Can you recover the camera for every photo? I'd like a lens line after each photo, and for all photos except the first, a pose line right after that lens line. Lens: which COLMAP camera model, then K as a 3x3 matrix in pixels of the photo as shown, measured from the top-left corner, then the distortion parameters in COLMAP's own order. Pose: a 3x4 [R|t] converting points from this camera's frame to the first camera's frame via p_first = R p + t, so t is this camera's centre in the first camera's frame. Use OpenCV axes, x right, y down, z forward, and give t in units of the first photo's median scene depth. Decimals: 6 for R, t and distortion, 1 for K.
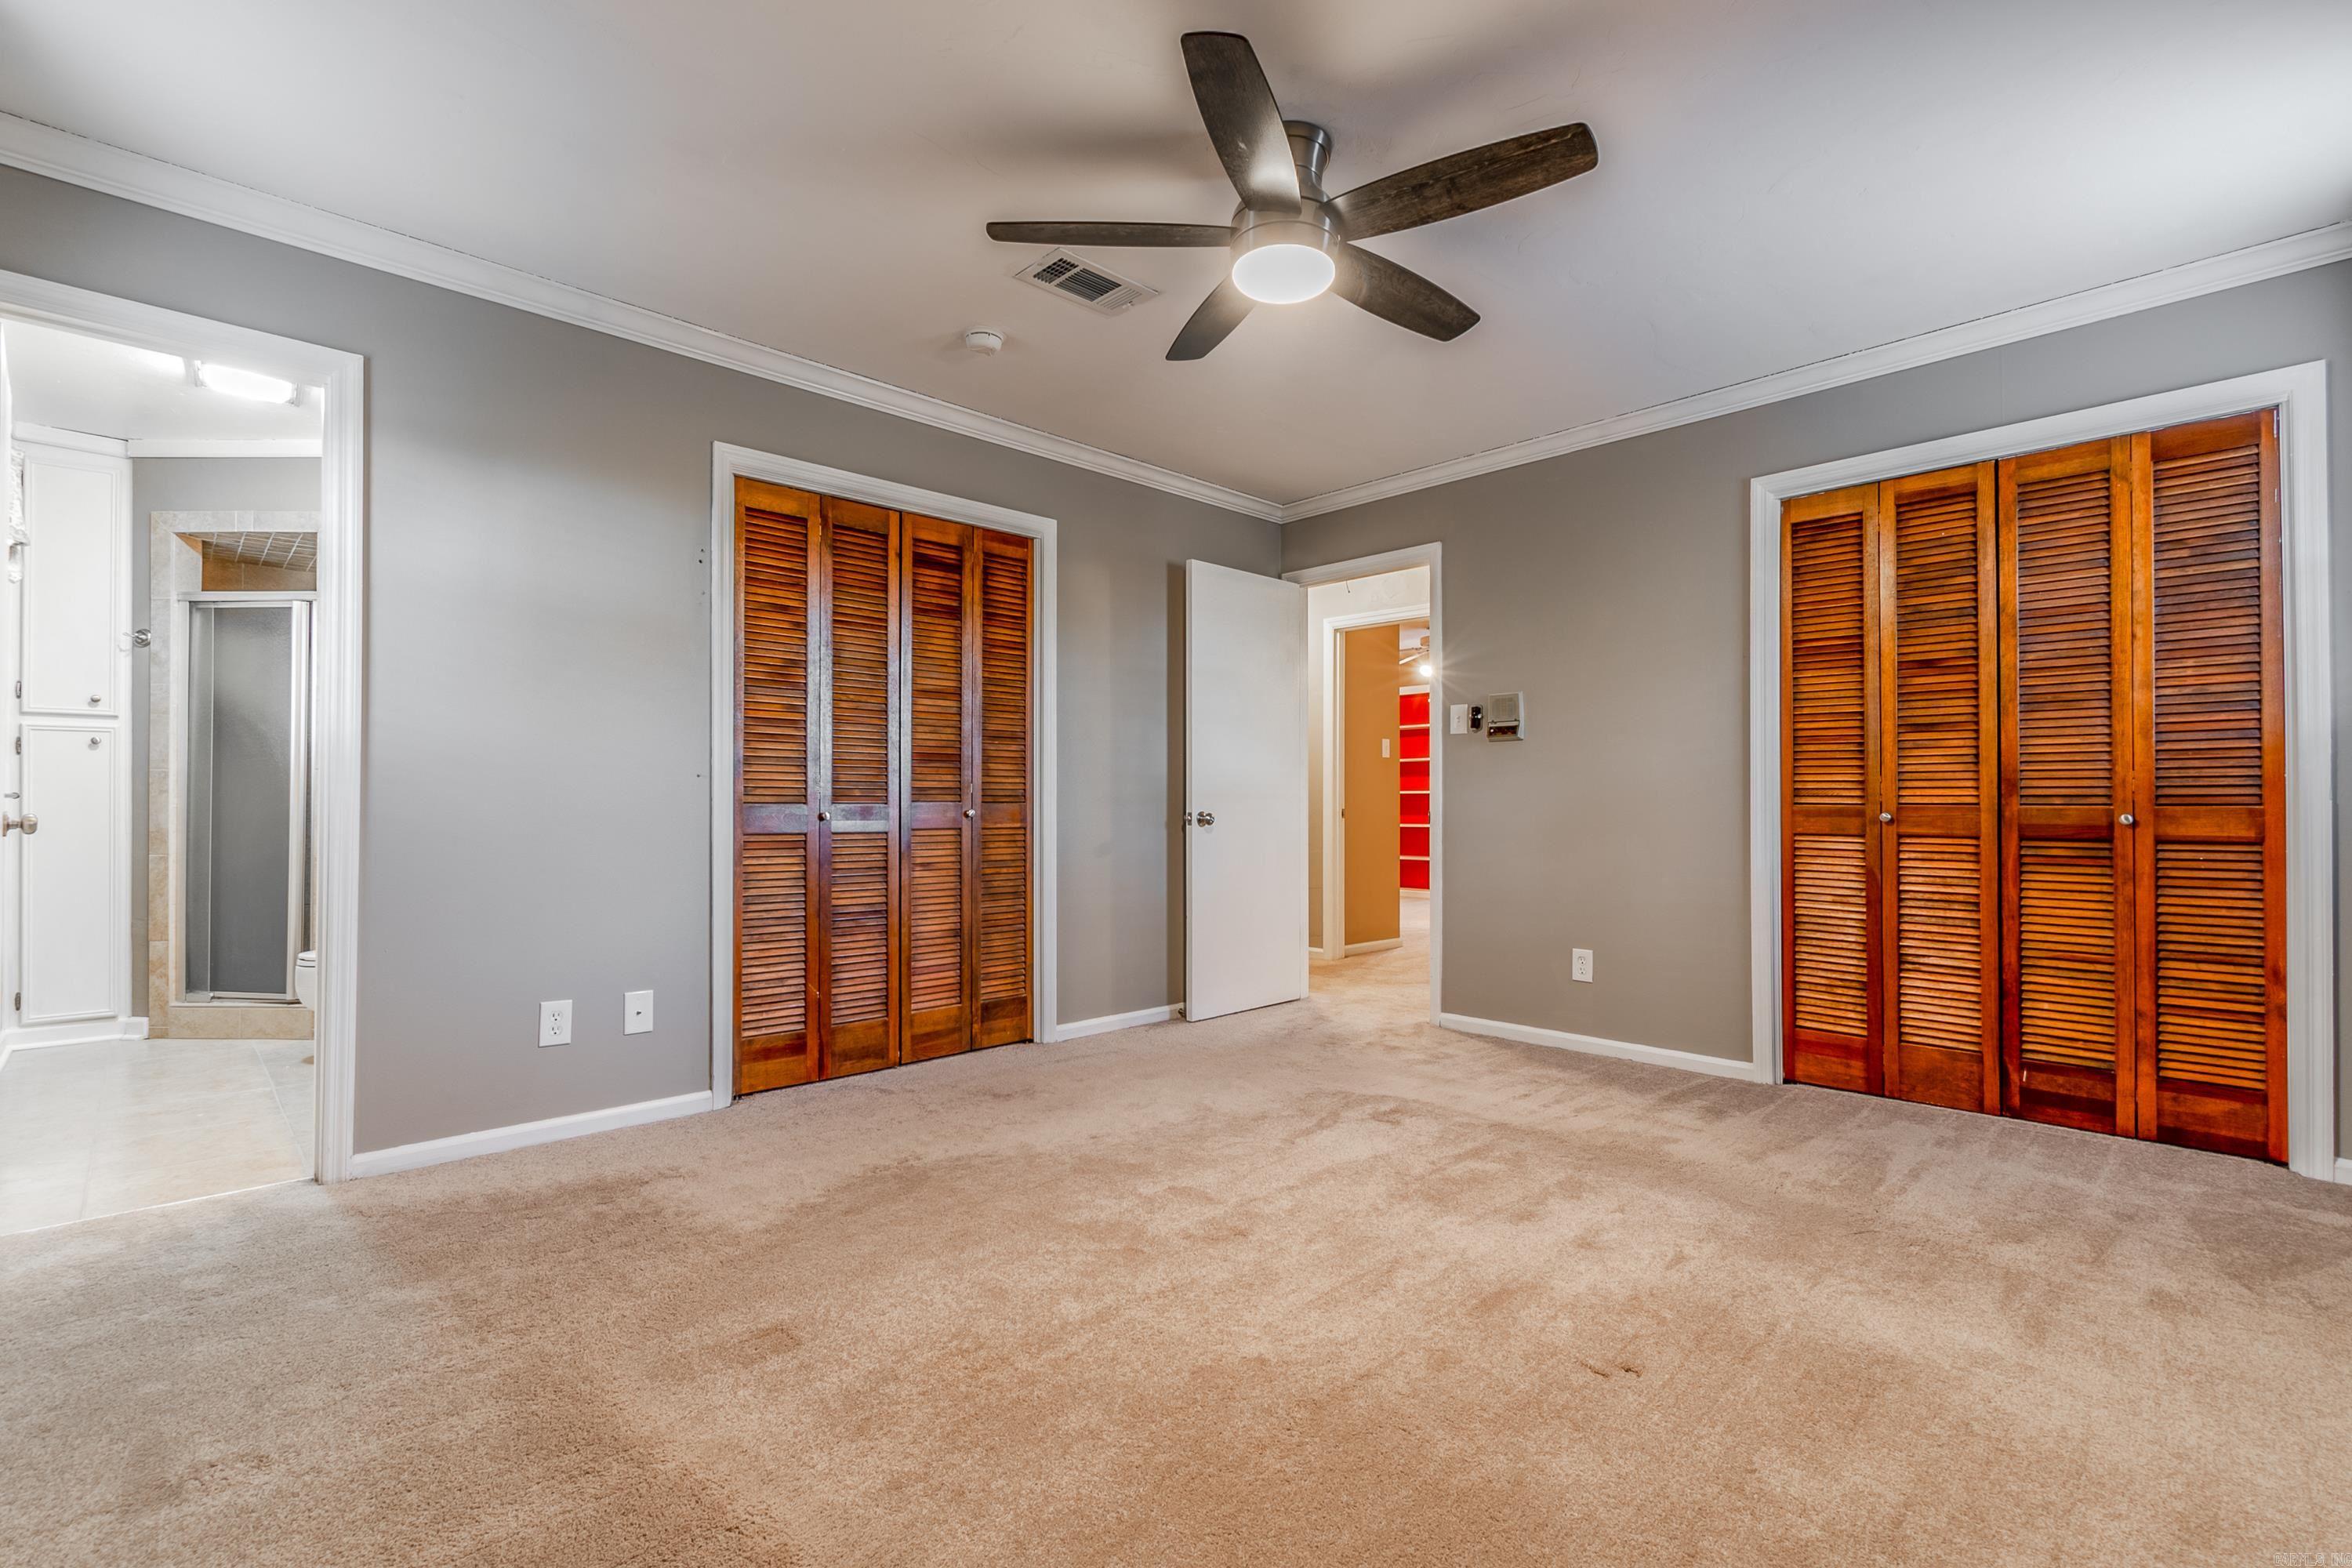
lens RADIAL K [[1038.3, 0, 1173.3], [0, 1038.3, 794.1], [0, 0, 1]] dist [0.001564, -0.001743]
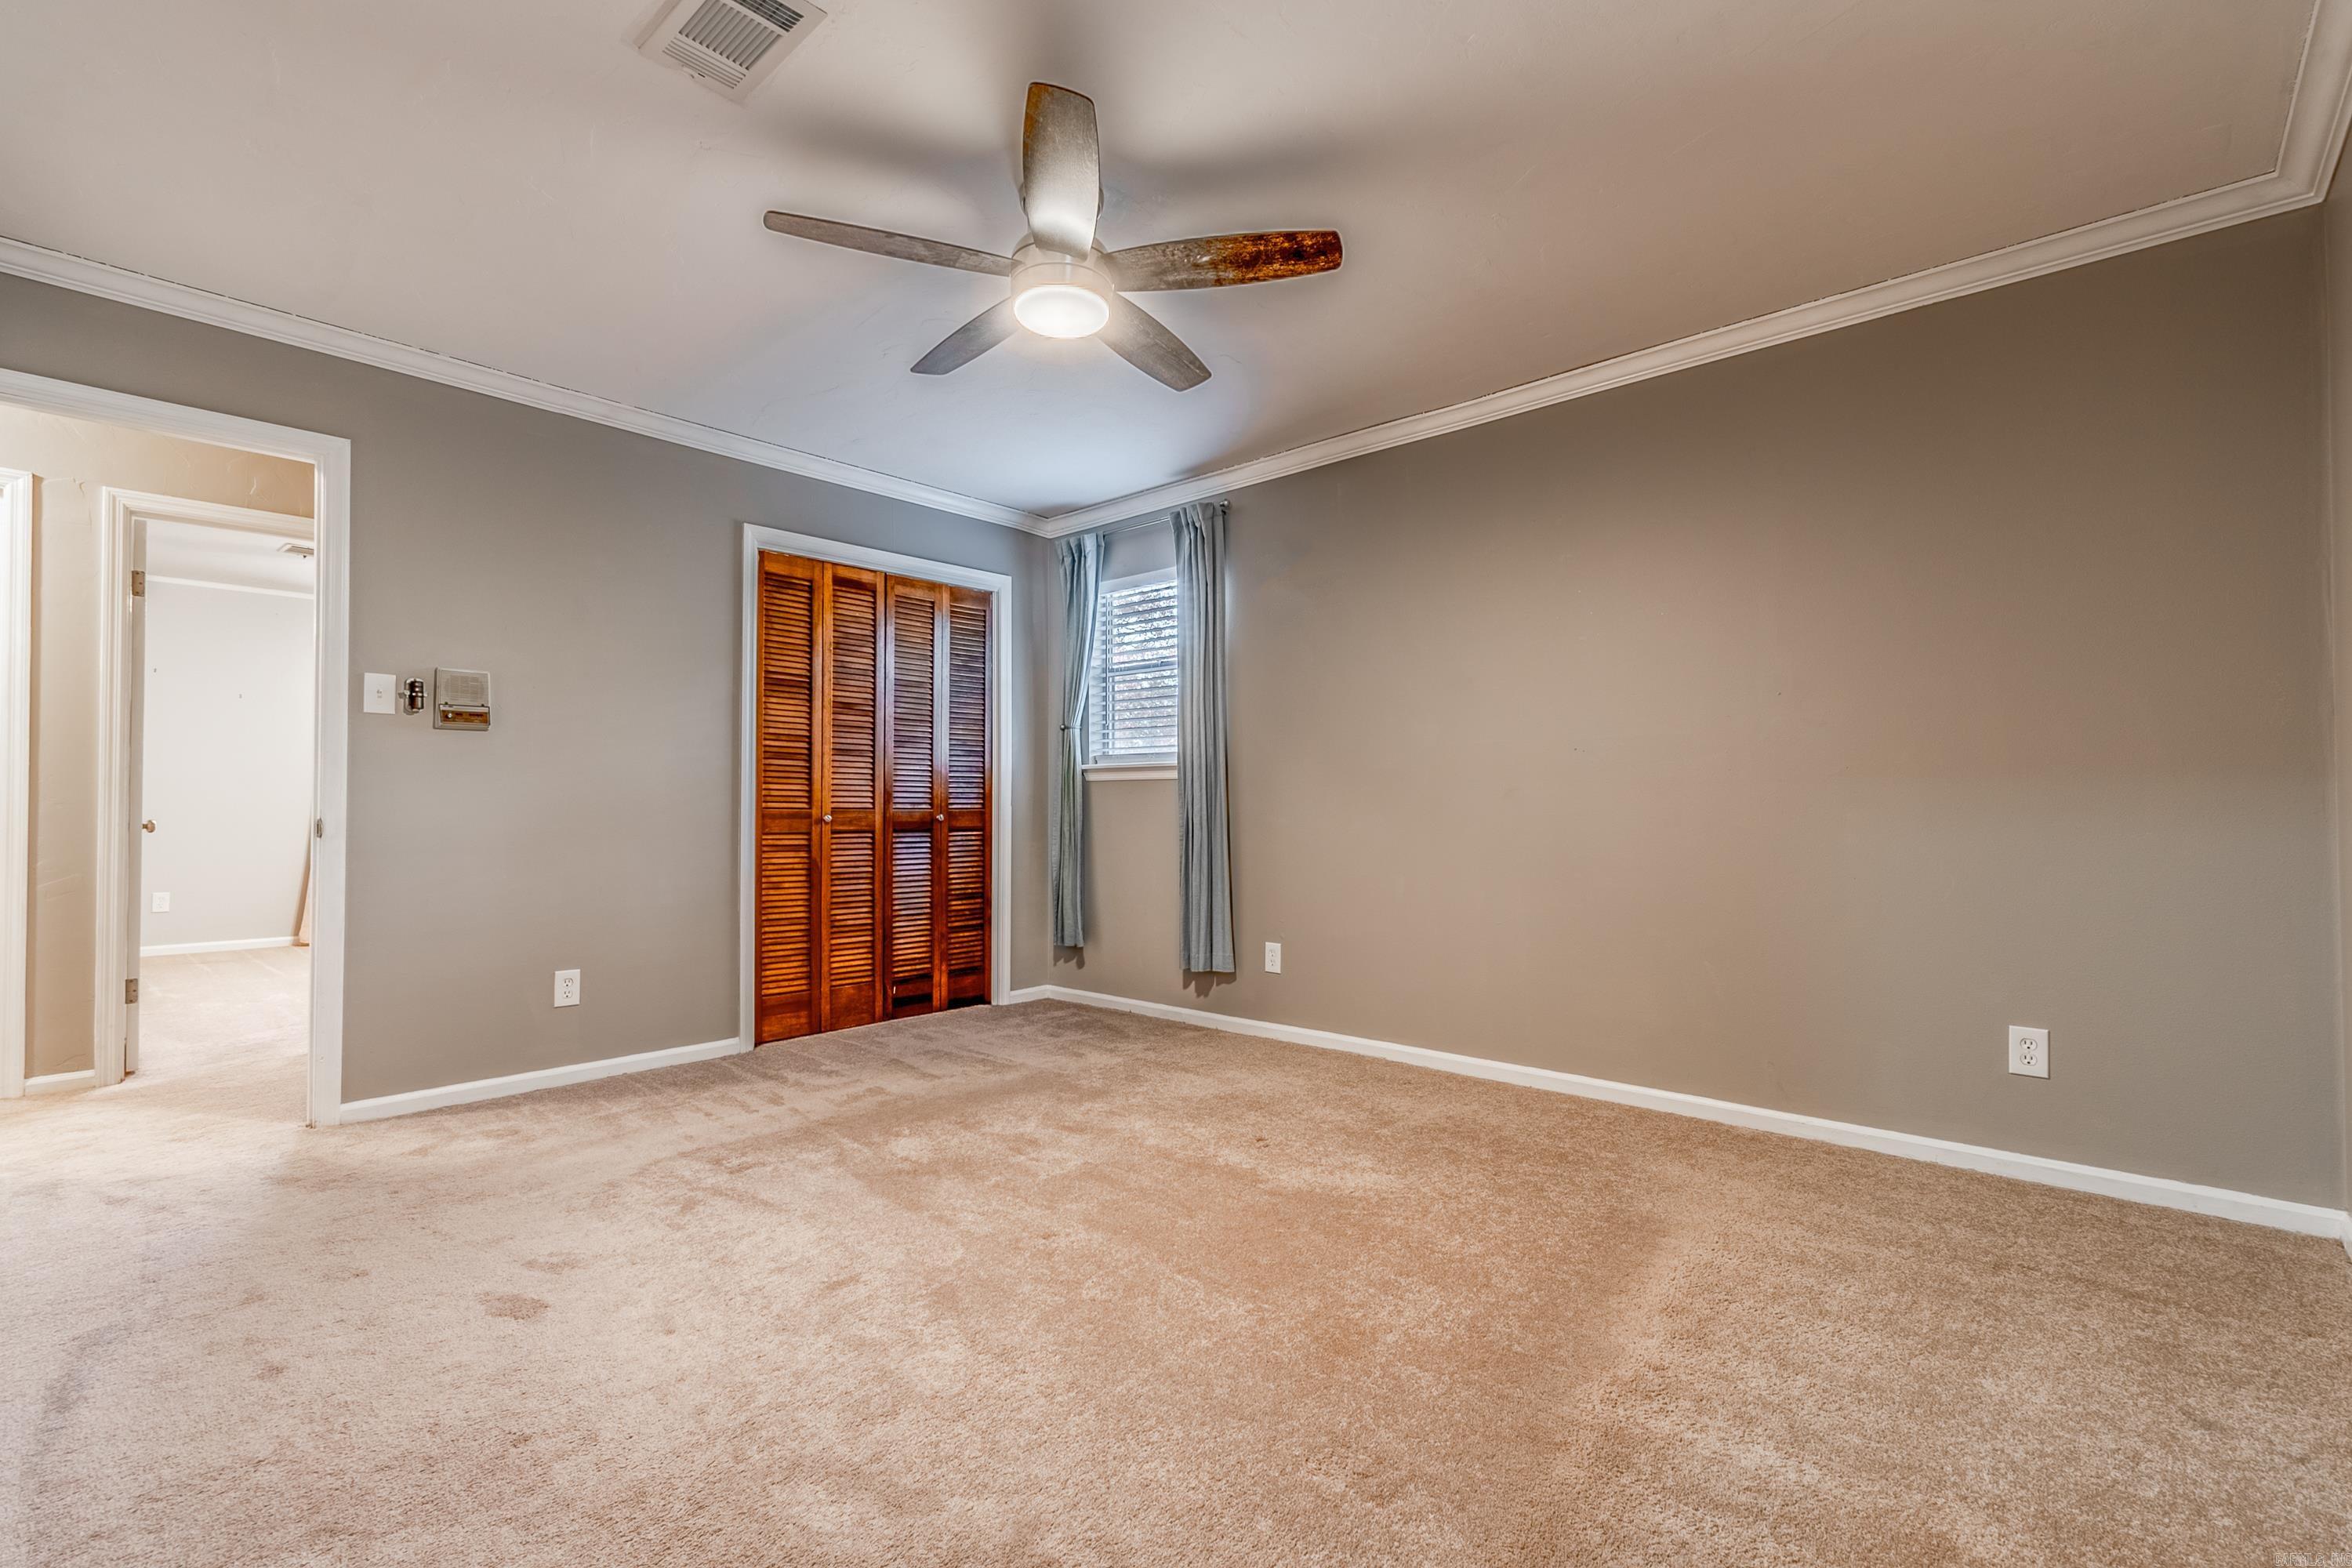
lens RADIAL K [[1038.3, 0, 1173.3], [0, 1038.3, 794.1], [0, 0, 1]] dist [0.001564, -0.001743]
pose [[-0.064212, 0.010452, 0.997882, -0.718334], [-0.010689, 0.999881, -0.011161, 0.001627], [-0.997879, -0.011383, -0.064092, 0.712018]]
